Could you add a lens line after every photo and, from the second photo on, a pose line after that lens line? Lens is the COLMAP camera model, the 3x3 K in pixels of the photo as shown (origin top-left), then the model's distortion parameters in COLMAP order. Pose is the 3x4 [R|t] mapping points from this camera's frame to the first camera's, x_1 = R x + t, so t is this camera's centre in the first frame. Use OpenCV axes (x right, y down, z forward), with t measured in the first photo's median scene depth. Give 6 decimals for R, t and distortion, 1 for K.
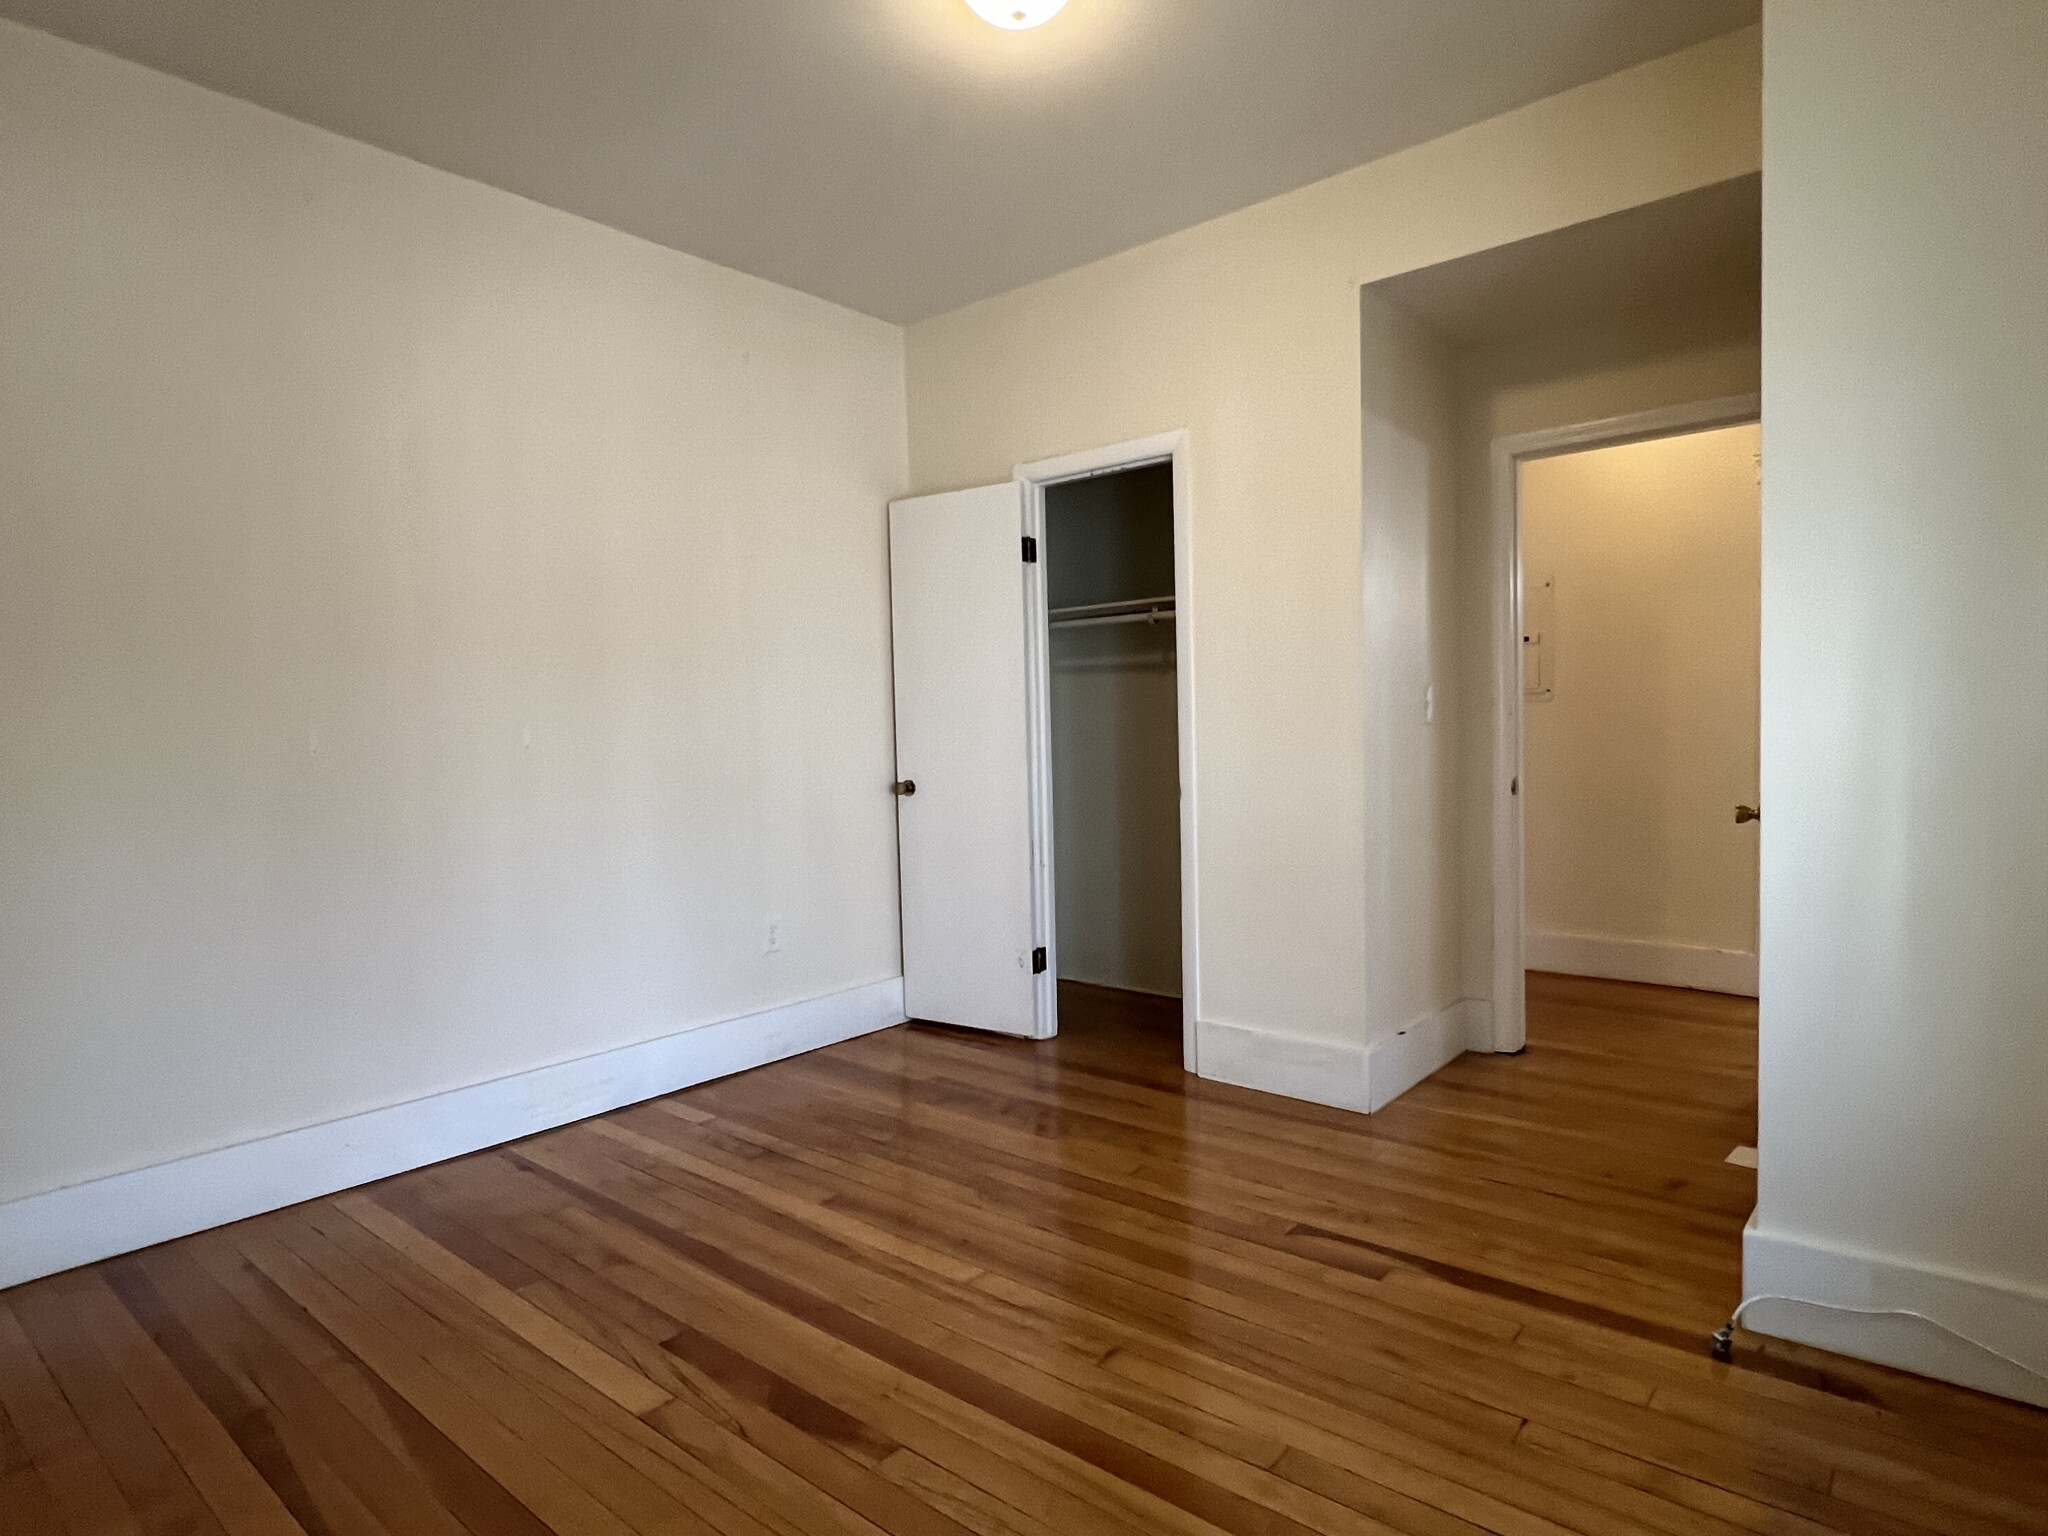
lens RADIAL K [[1124.6, 0, 1019.6], [0, 1124.6, 775.1], [0, 0, 1]] dist [-0.001463, 0.001431]
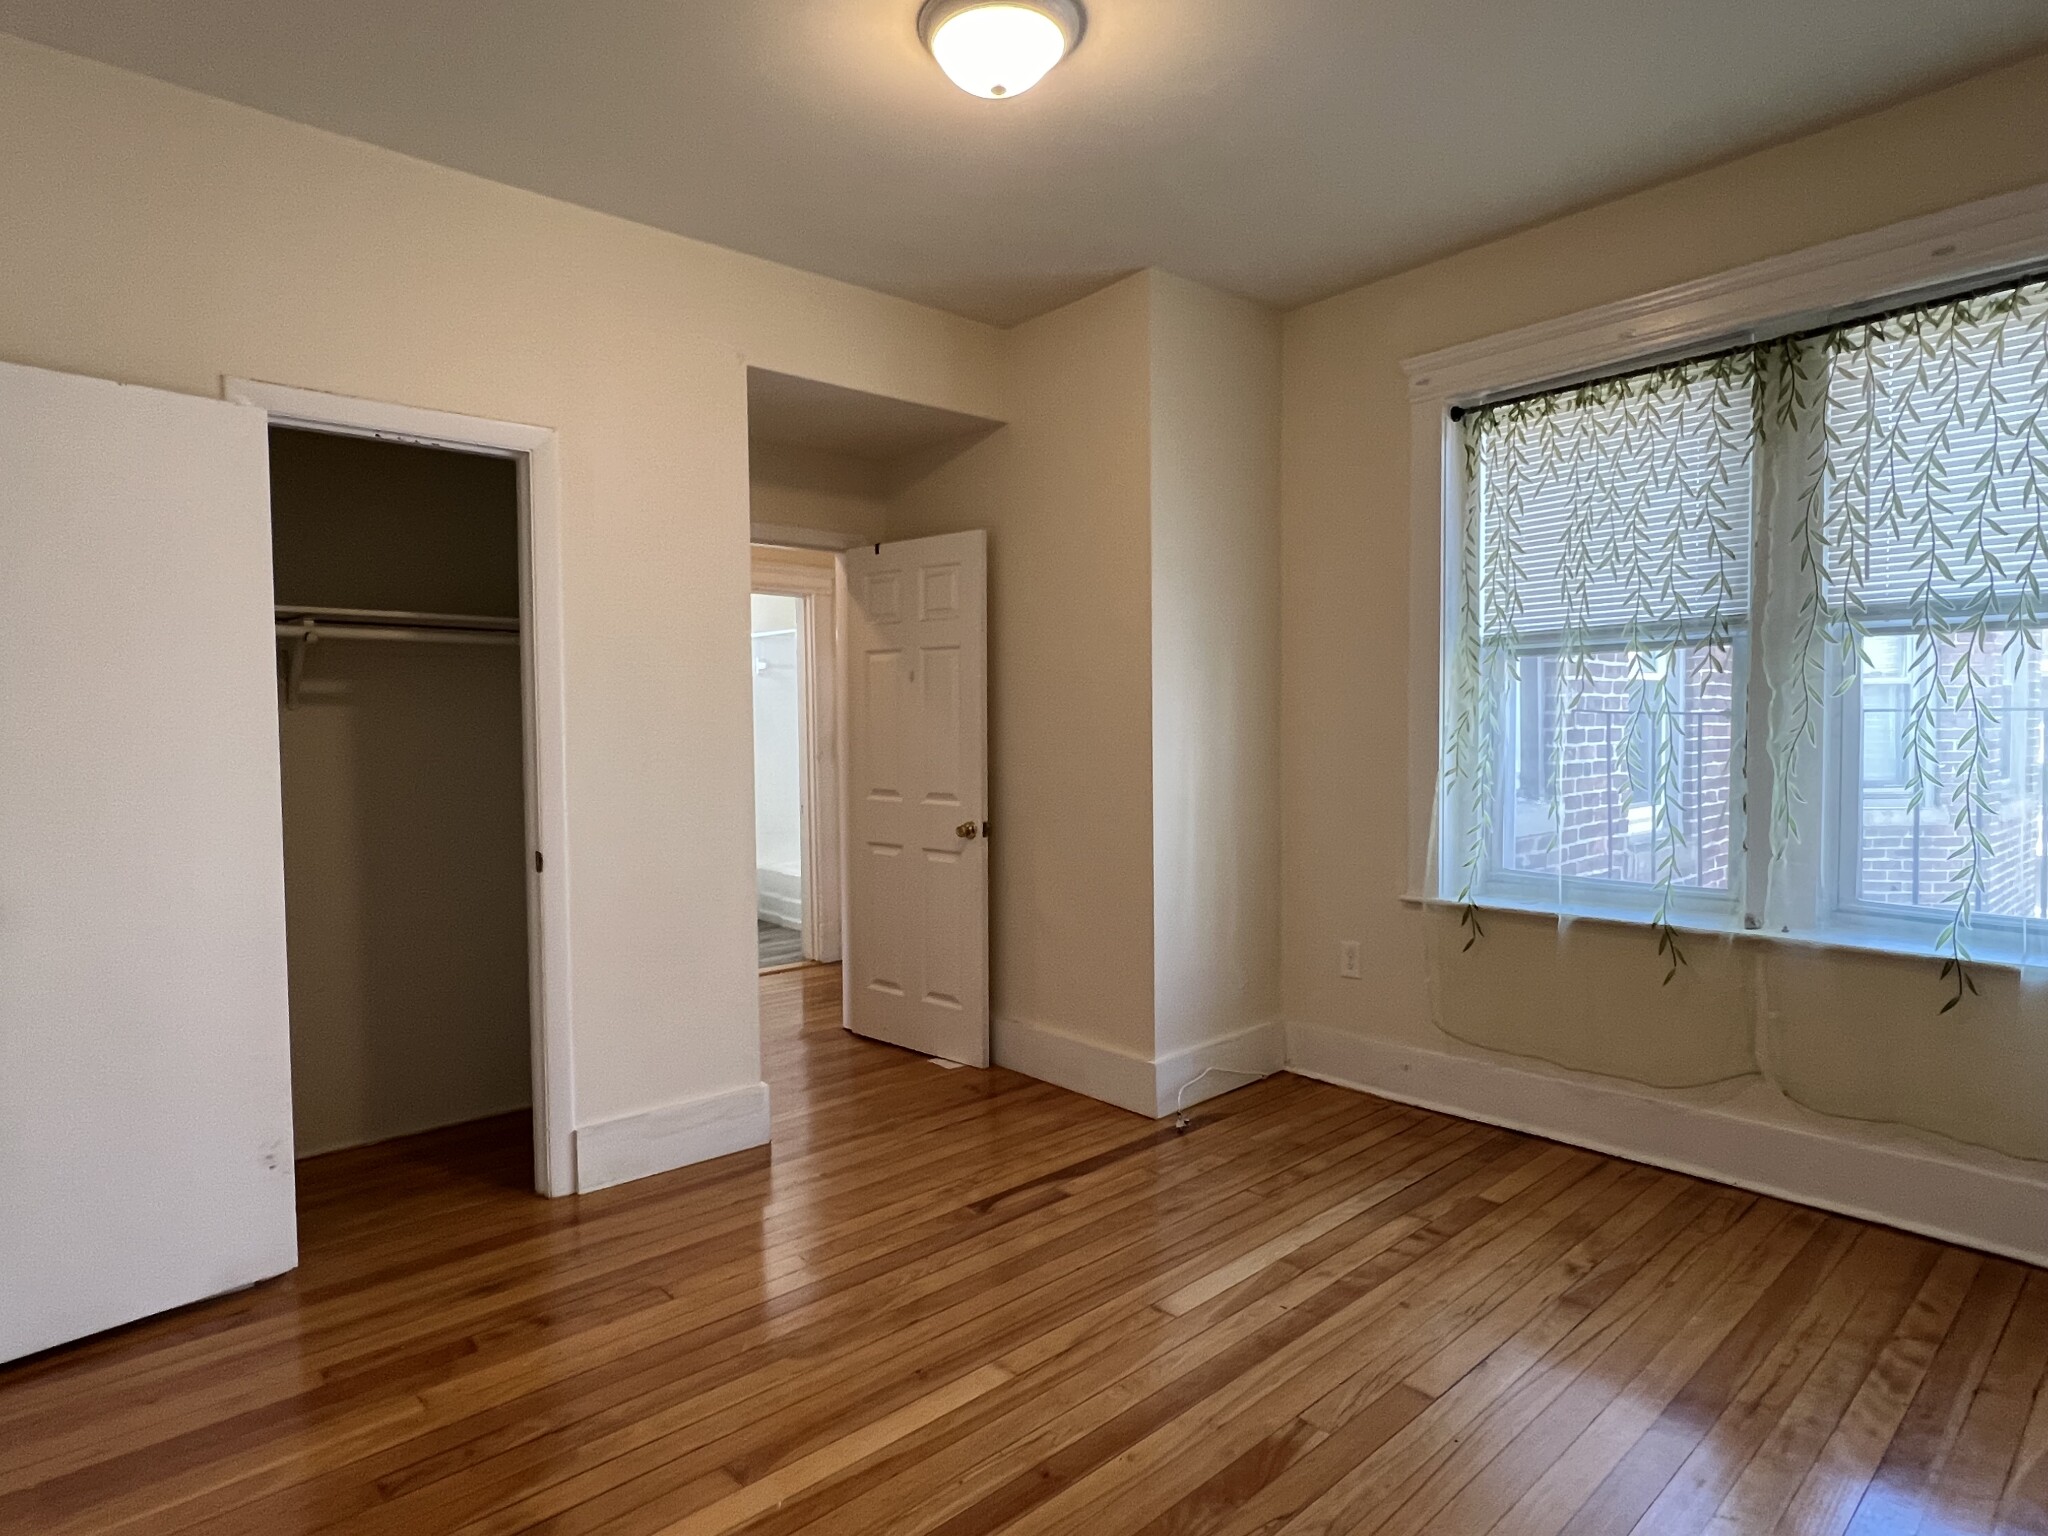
lens RADIAL K [[1124.6, 0, 1013.2], [0, 1124.6, 757.4], [0, 0, 1]] dist [-0.001463, 0.001431]
pose [[0.144472, -0.004745, 0.989498, -0.761411], [0.054250, 0.998522, -0.003132, -0.049050], [-0.988021, 0.054133, 0.144516, 0.650331]]
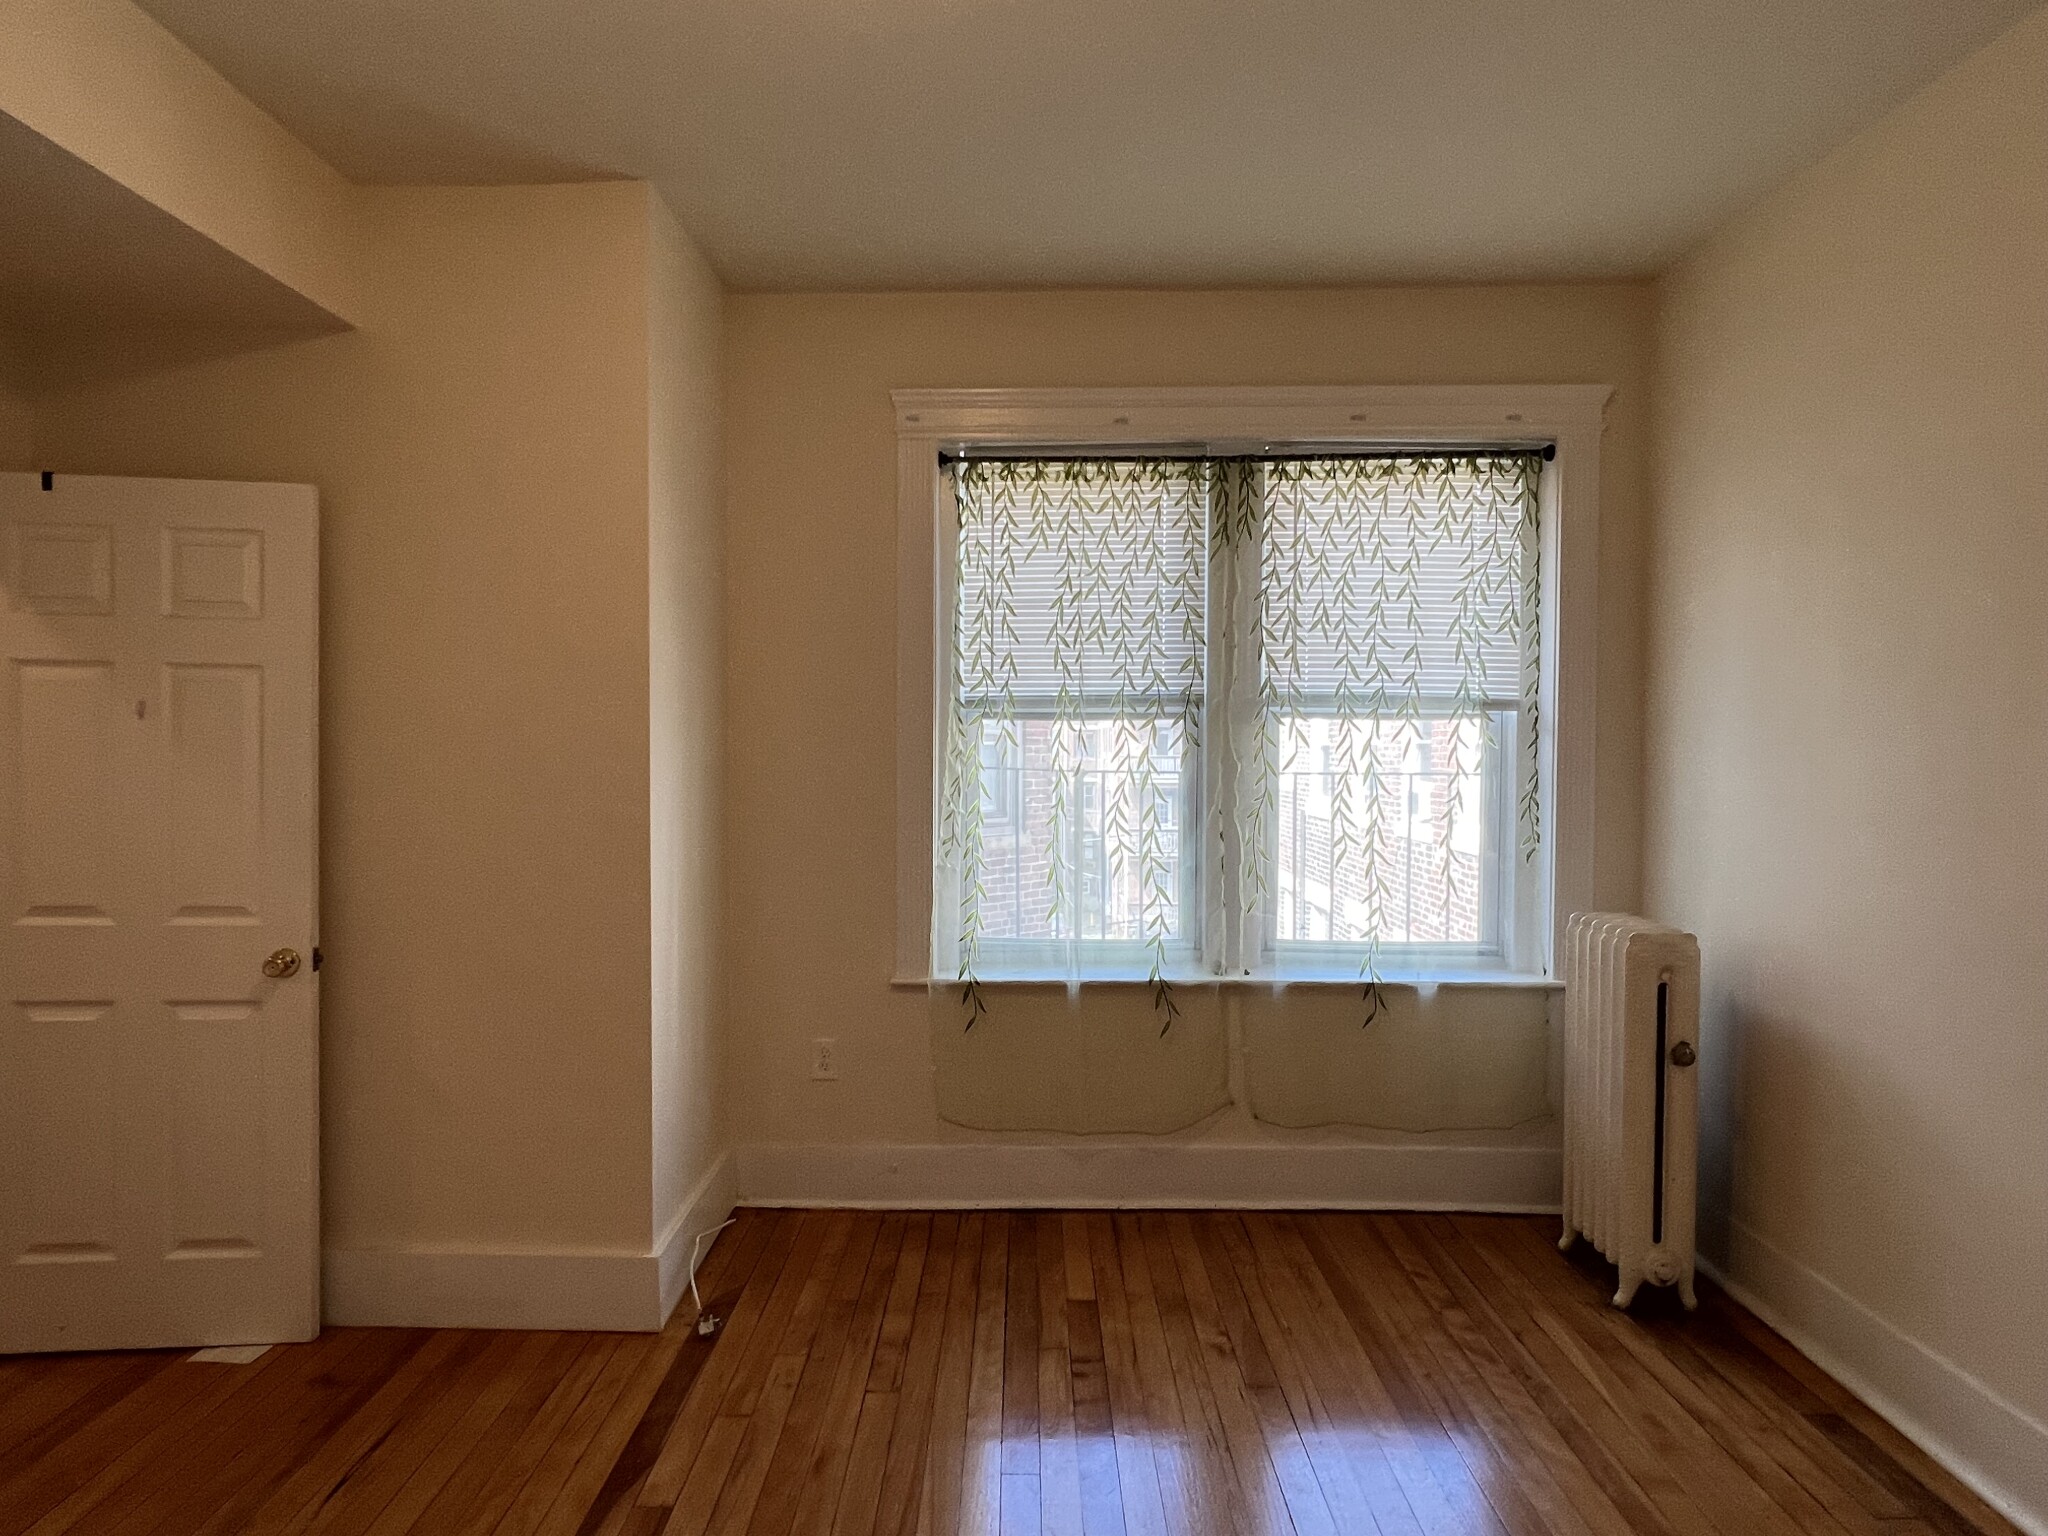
lens RADIAL K [[1124.6, 0, 1019.1], [0, 1124.6, 762.1], [0, 0, 1]] dist [-0.001463, 0.001431]
pose [[-0.631797, 0.012719, 0.775029, -0.422716], [0.049584, 0.998481, 0.024034, -0.113425], [-0.773546, 0.053614, -0.631468, 1.009967]]
